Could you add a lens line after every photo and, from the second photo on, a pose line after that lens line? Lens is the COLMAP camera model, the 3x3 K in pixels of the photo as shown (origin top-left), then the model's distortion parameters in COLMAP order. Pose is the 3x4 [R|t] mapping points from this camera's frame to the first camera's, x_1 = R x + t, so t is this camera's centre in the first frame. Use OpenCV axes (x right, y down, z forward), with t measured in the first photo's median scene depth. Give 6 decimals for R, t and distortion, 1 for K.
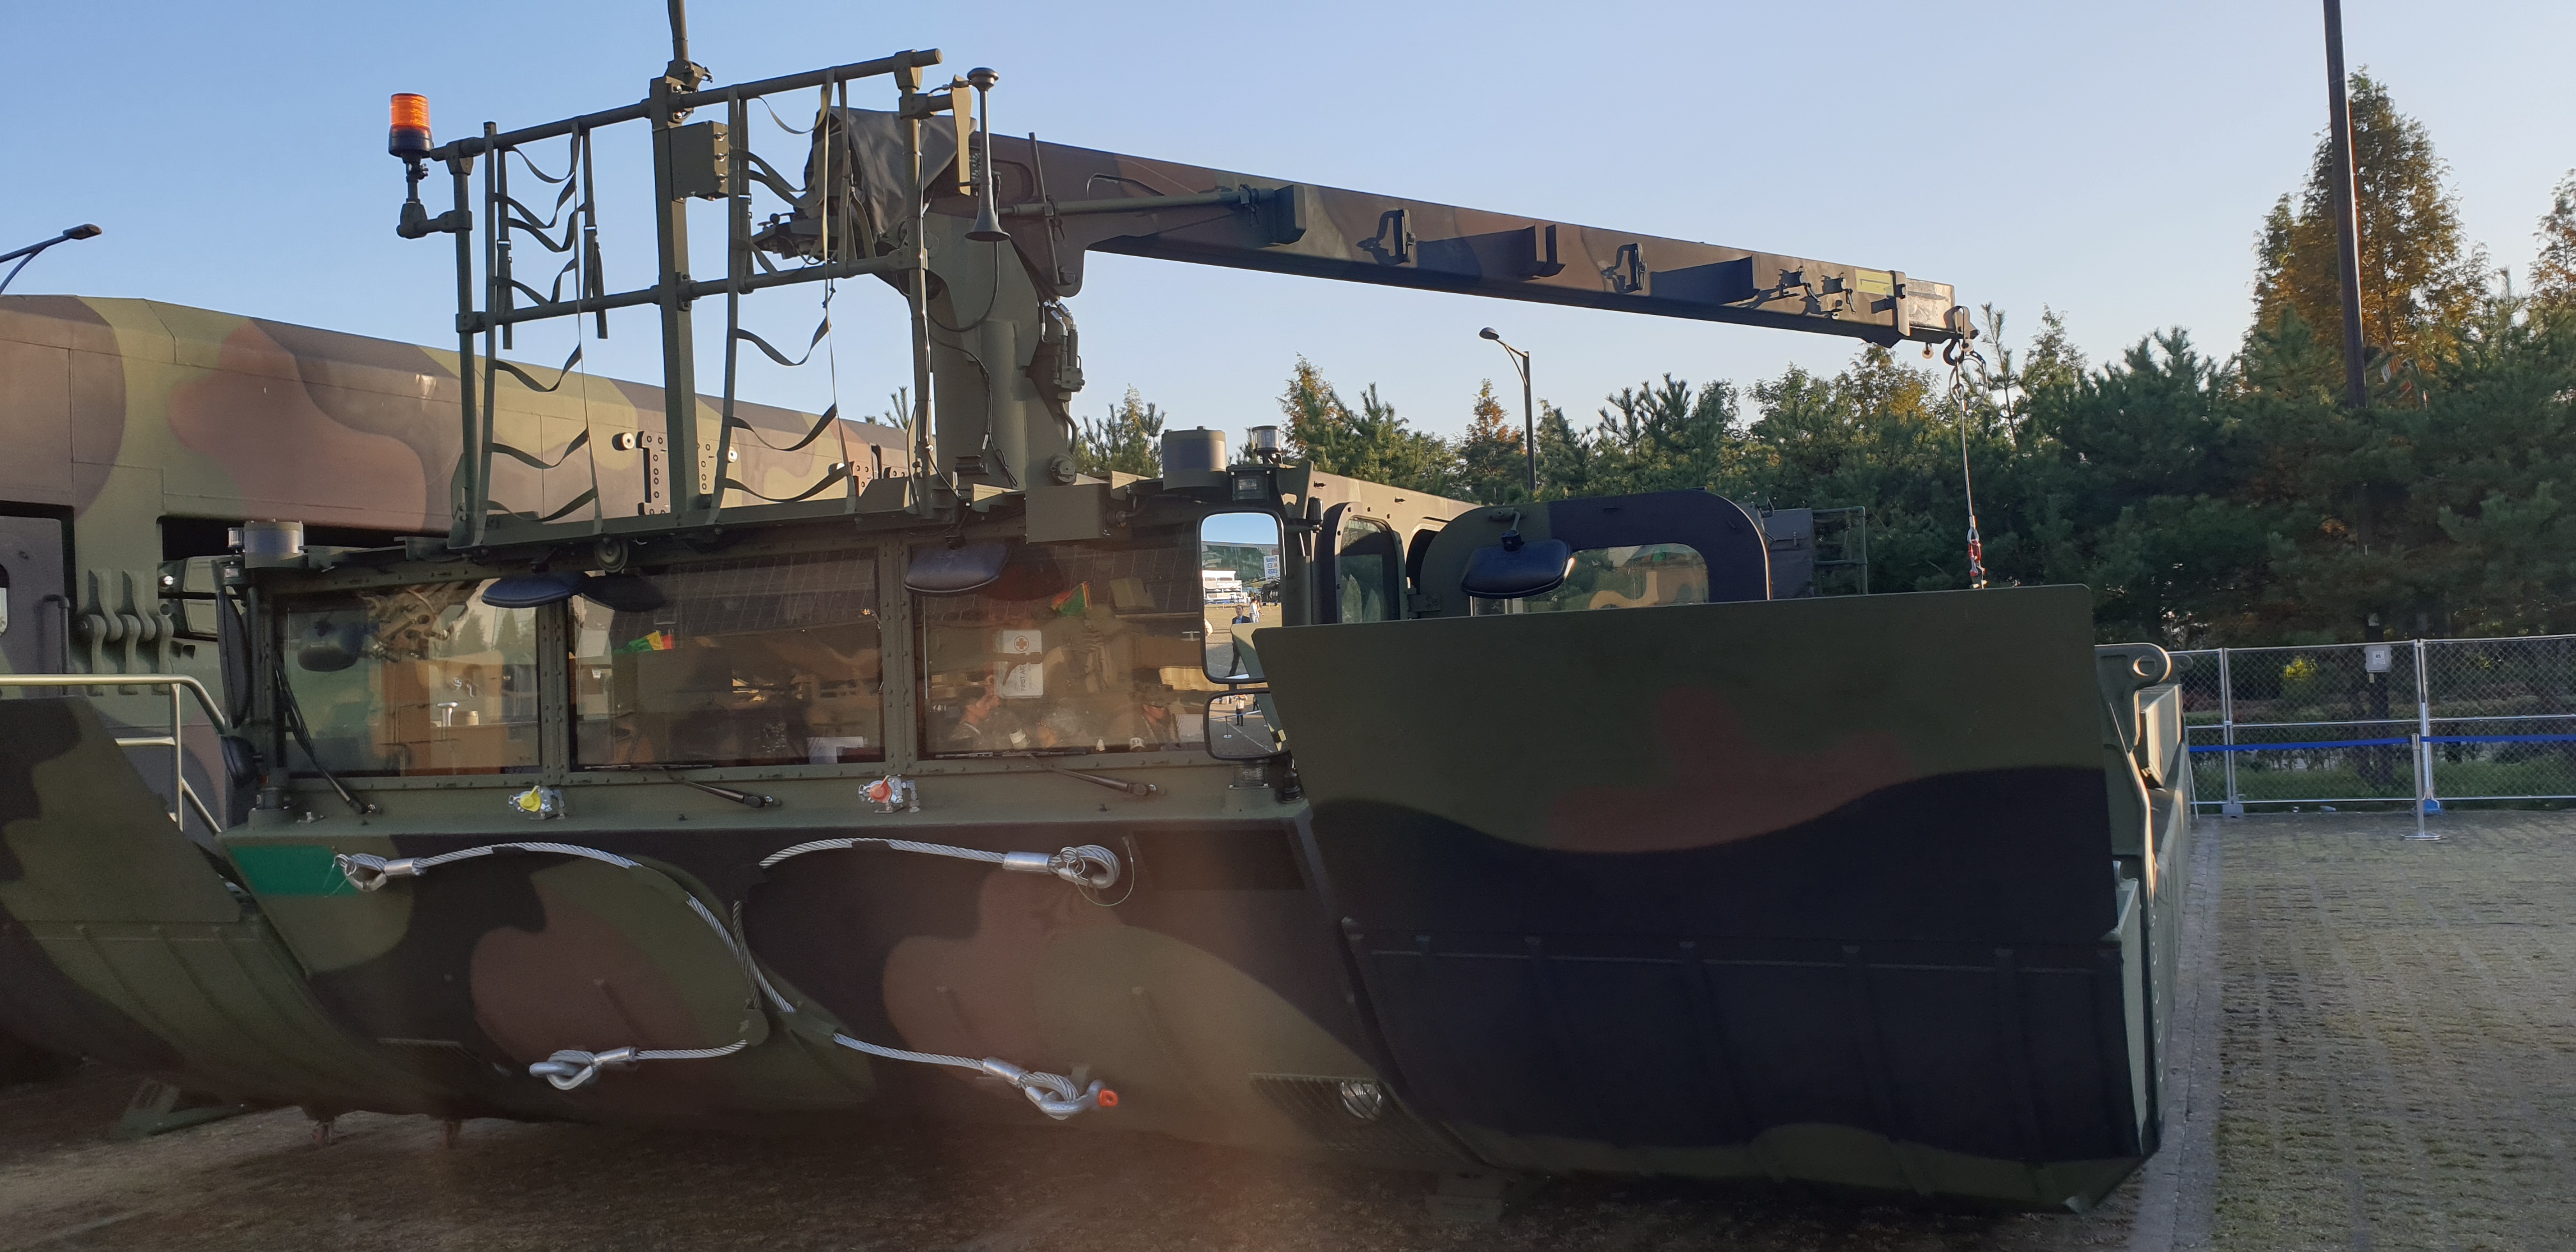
lens RADIAL K [[2001.6, 0, 1319.4], [0, 2001.6, 627.2], [0, 0, 1]] dist [0.013976, 0.006813]
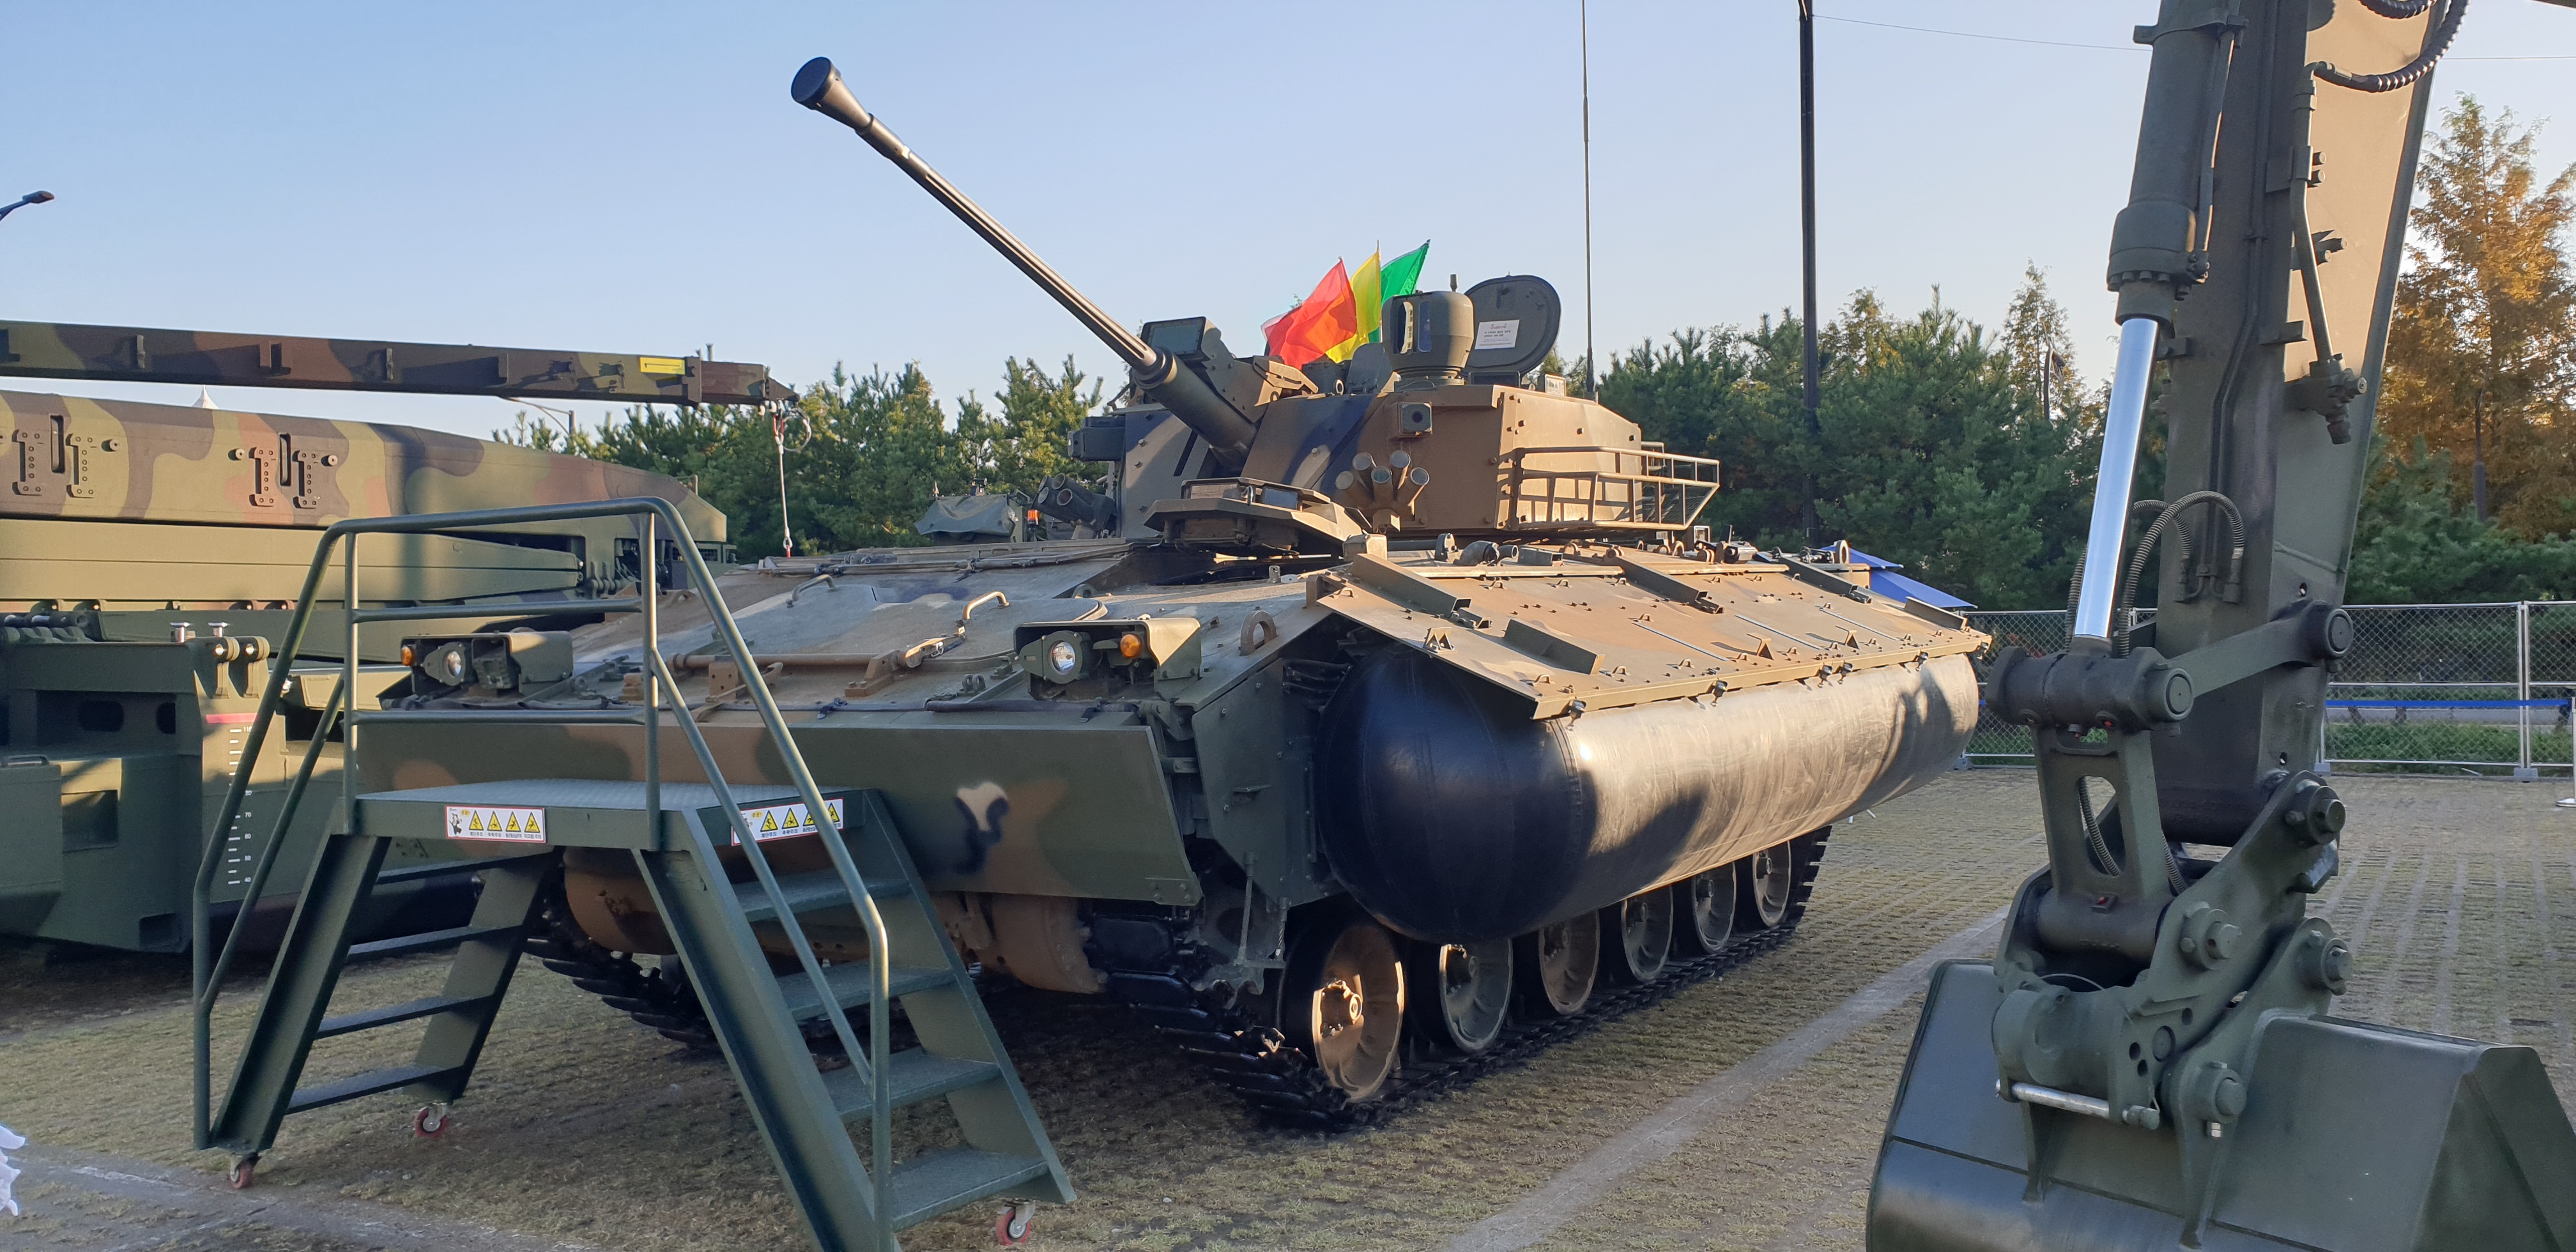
lens RADIAL K [[2001.6, 0, 1319.4], [0, 2001.6, 627.2], [0, 0, 1]] dist [0.013976, 0.006813]
pose [[0.994828, 0.033673, -0.095826, 0.250863], [-0.029785, 0.998685, 0.041719, -0.016903], [0.097105, -0.038649, 0.994523, -0.107784]]
